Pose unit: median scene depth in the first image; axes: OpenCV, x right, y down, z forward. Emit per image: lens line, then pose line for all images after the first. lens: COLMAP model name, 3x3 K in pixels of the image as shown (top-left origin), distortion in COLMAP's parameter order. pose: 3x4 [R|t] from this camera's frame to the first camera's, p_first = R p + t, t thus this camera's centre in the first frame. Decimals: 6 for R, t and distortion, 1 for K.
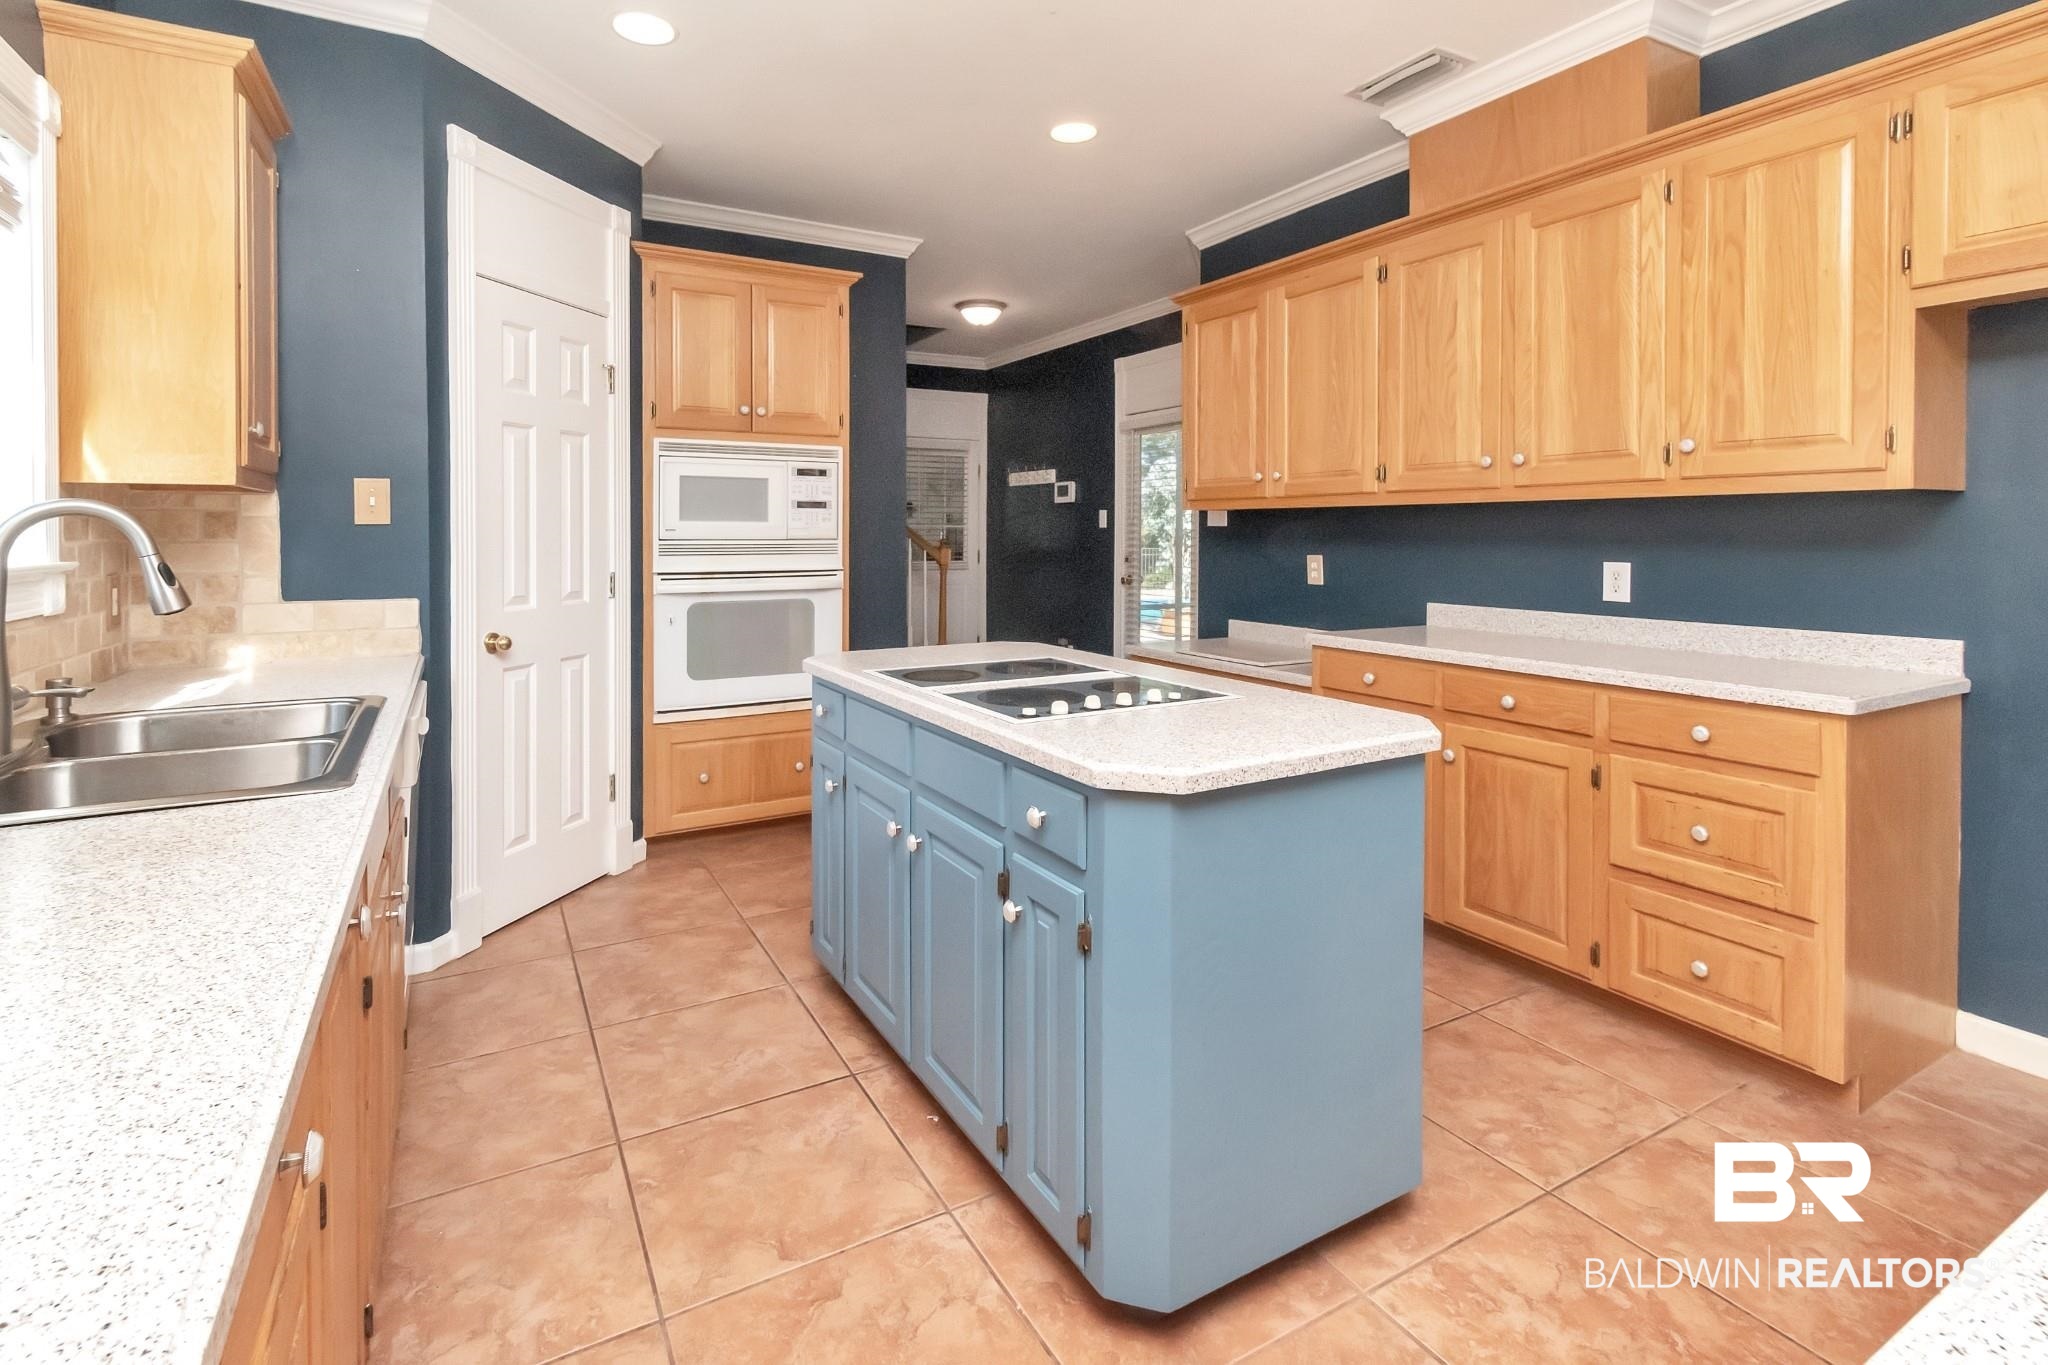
lens RADIAL K [[934.8, 0, 1001.1], [0, 934.8, 534.0], [0, 0, 1]] dist [-0.000734, -0.000555]
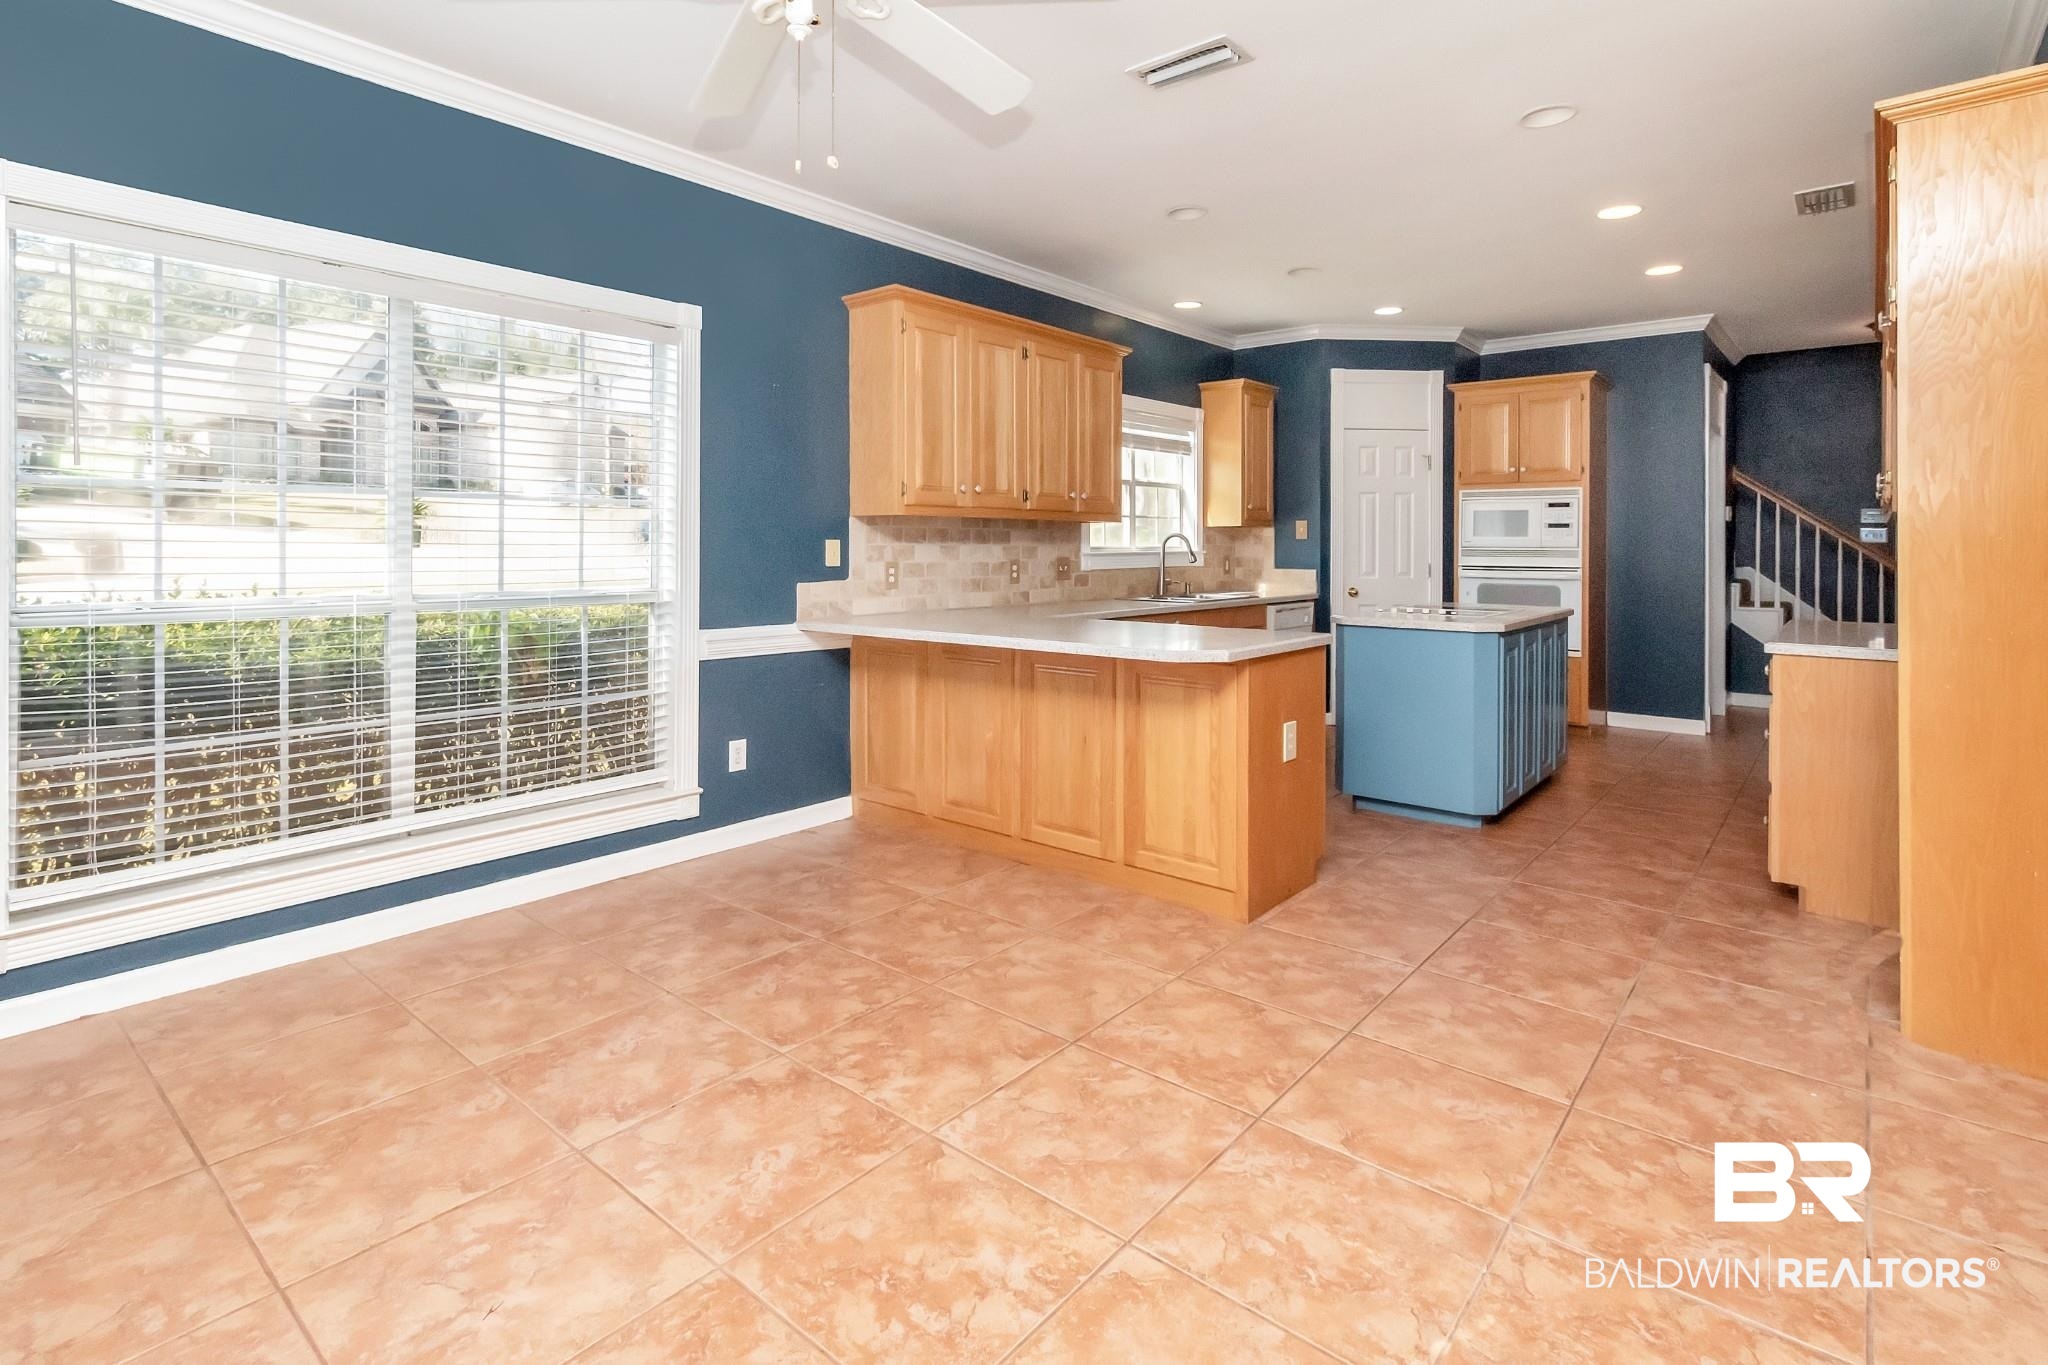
lens RADIAL K [[1000.8, 0, 1025.4], [0, 1000.8, 551.9], [0, 0, 1]] dist [0.000868, -0.000282]
pose [[0.342393, 0.008819, -0.939515, 1.262688], [-0.006274, 0.999955, 0.007100, 0.007703], [0.939536, 0.003464, 0.342433, -0.486173]]
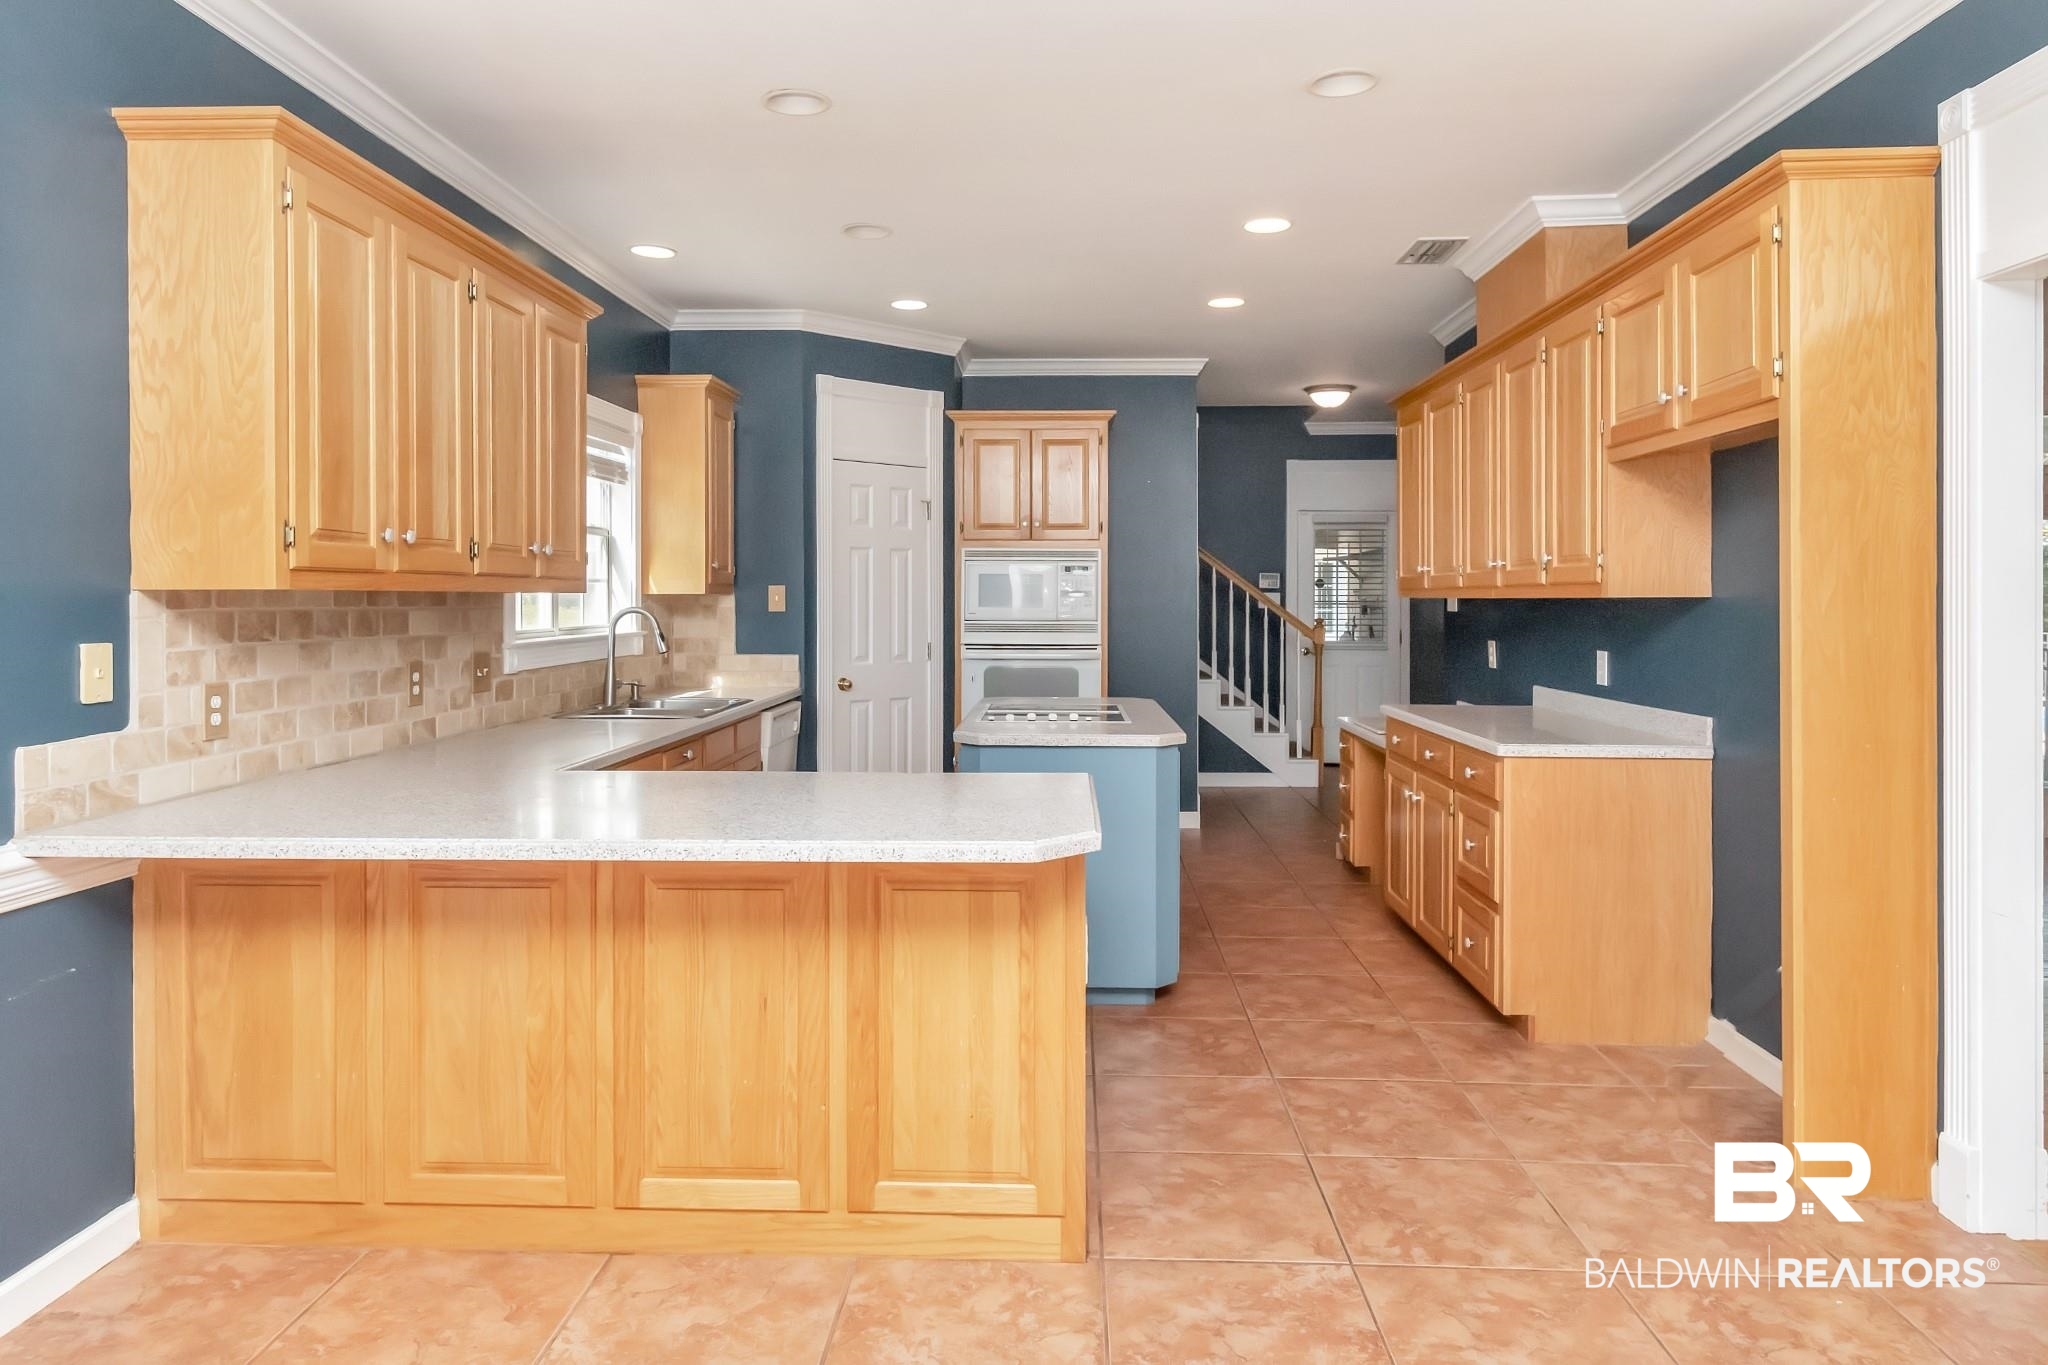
lens RADIAL K [[1272.4, 0, 1020.4], [0, 1272.4, 604.6], [0, 0, 1]] dist [0.000367, 0.000050]
pose [[0.846890, 0.004806, -0.531746, 0.787529], [-0.003710, 0.999988, 0.003130, -0.025846], [0.531754, -0.000678, 0.846898, -0.624408]]
